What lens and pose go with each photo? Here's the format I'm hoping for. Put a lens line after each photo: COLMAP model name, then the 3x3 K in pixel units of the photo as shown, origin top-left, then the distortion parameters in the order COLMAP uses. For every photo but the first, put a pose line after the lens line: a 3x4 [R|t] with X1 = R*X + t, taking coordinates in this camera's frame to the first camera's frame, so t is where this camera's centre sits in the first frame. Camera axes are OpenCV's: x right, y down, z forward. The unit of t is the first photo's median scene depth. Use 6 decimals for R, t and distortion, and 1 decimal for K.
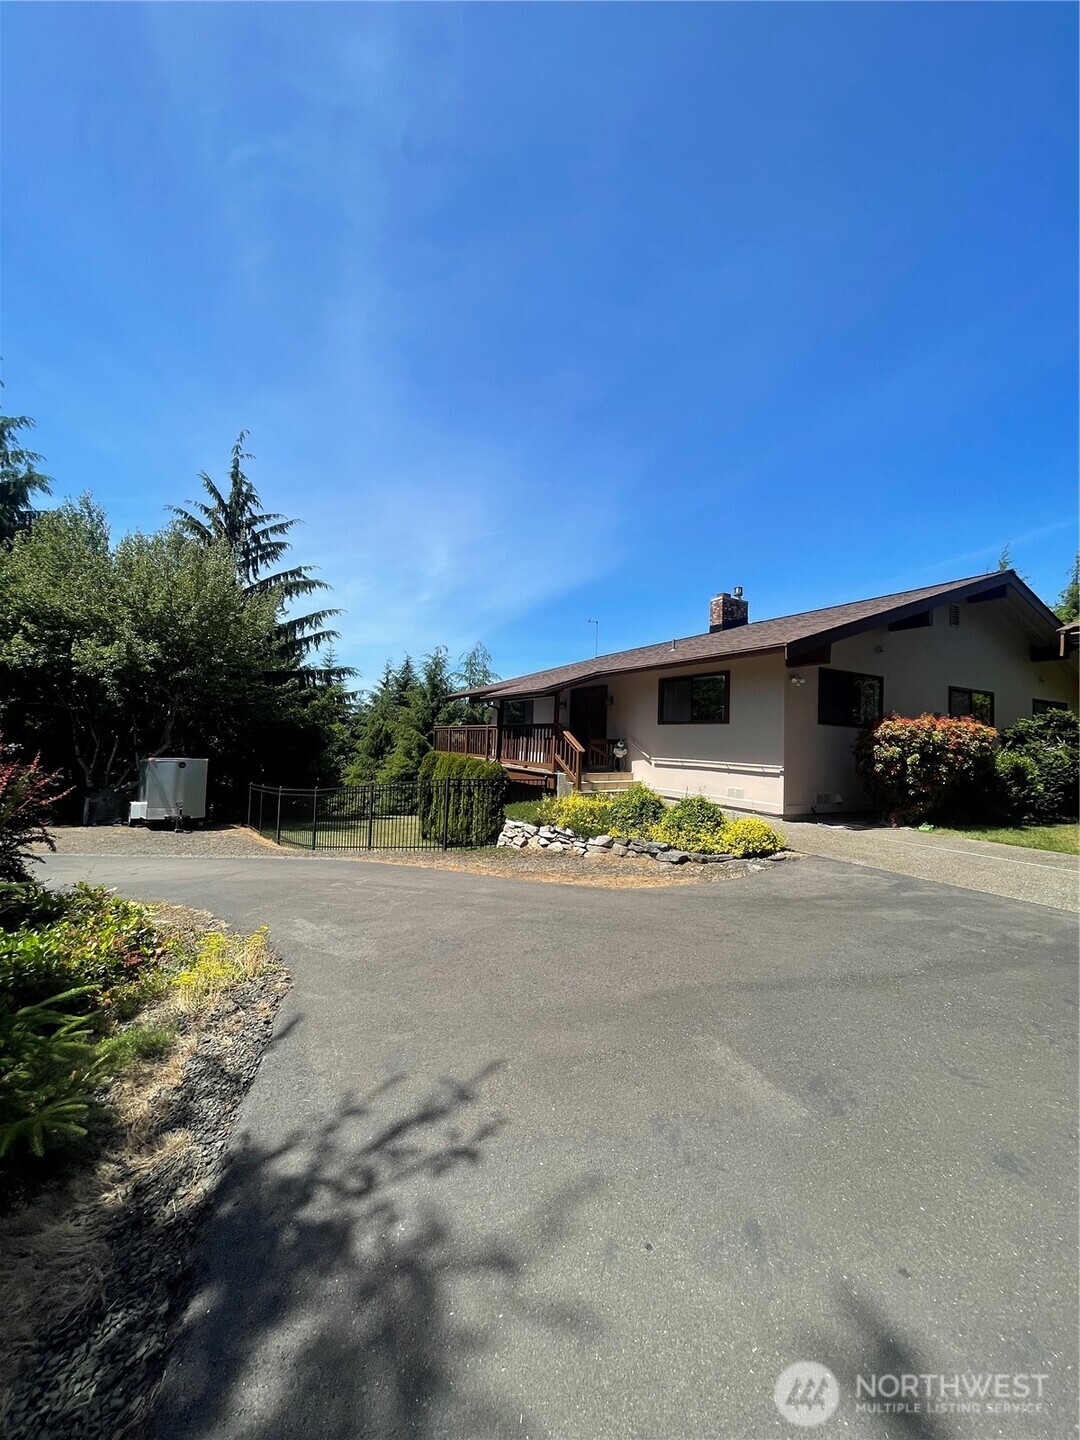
lens RADIAL K [[582.9, 0, 532.0], [0, 582.9, 718.5], [0, 0, 1]] dist [-0.002566, -0.000194]
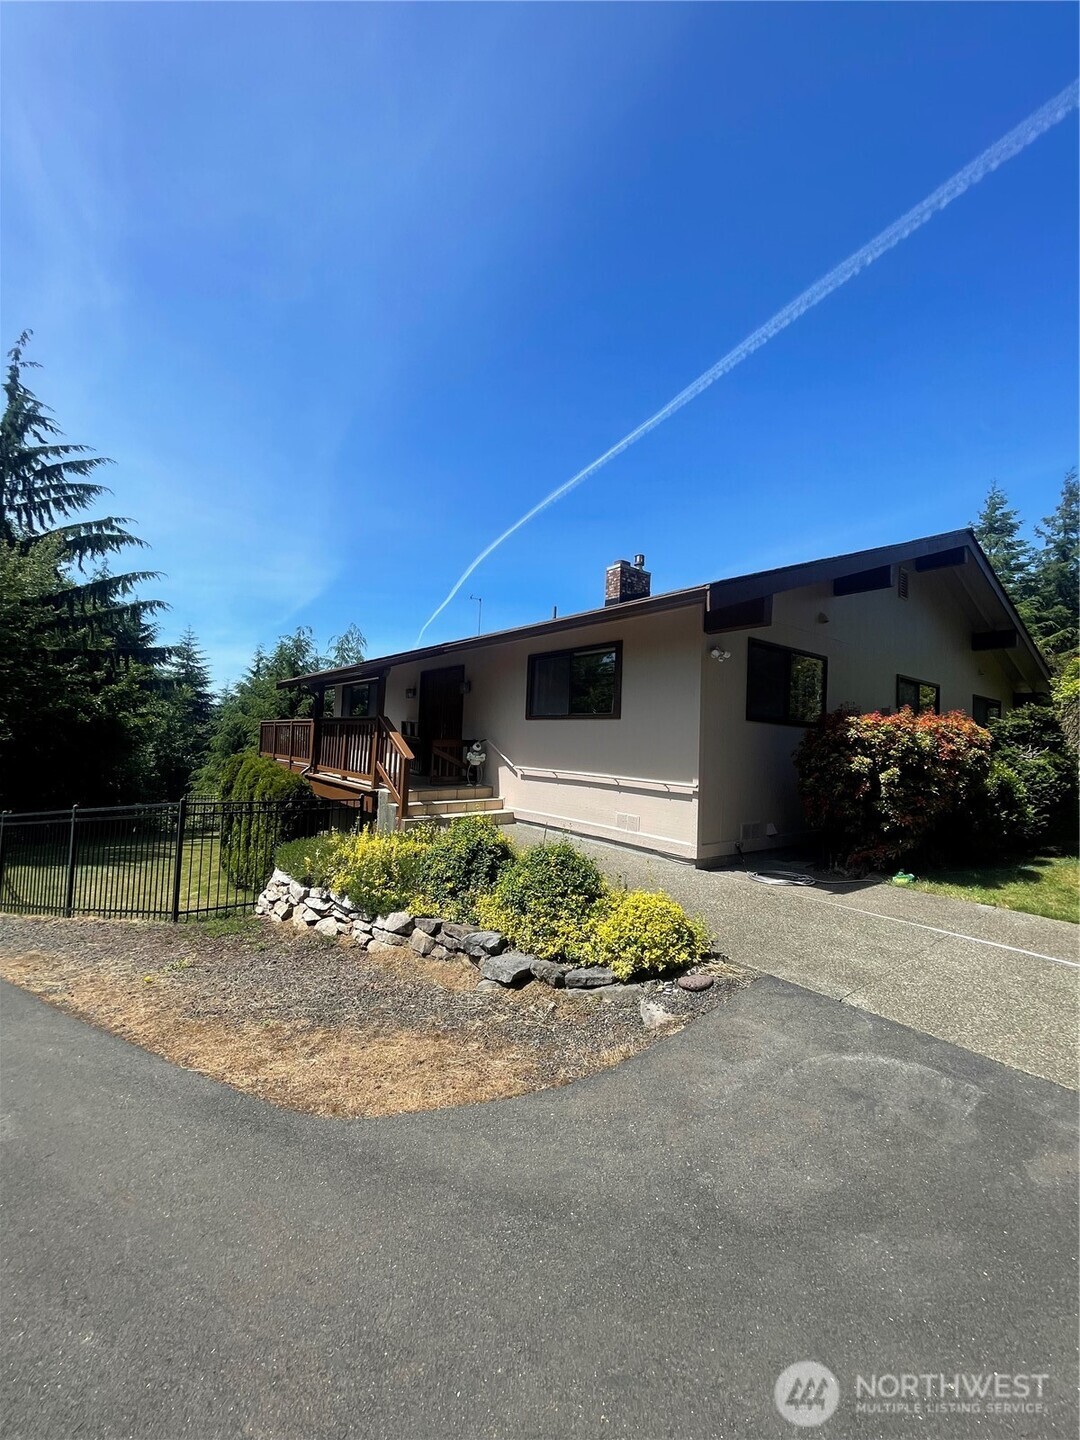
lens RADIAL K [[582.9, 0, 546.0], [0, 582.9, 723.7], [0, 0, 1]] dist [-0.002566, -0.000194]
pose [[0.983901, 0.010722, 0.178394, 0.140769], [-0.012970, 0.999850, 0.011436, 0.008565], [-0.178245, -0.013566, 0.983893, 0.372242]]
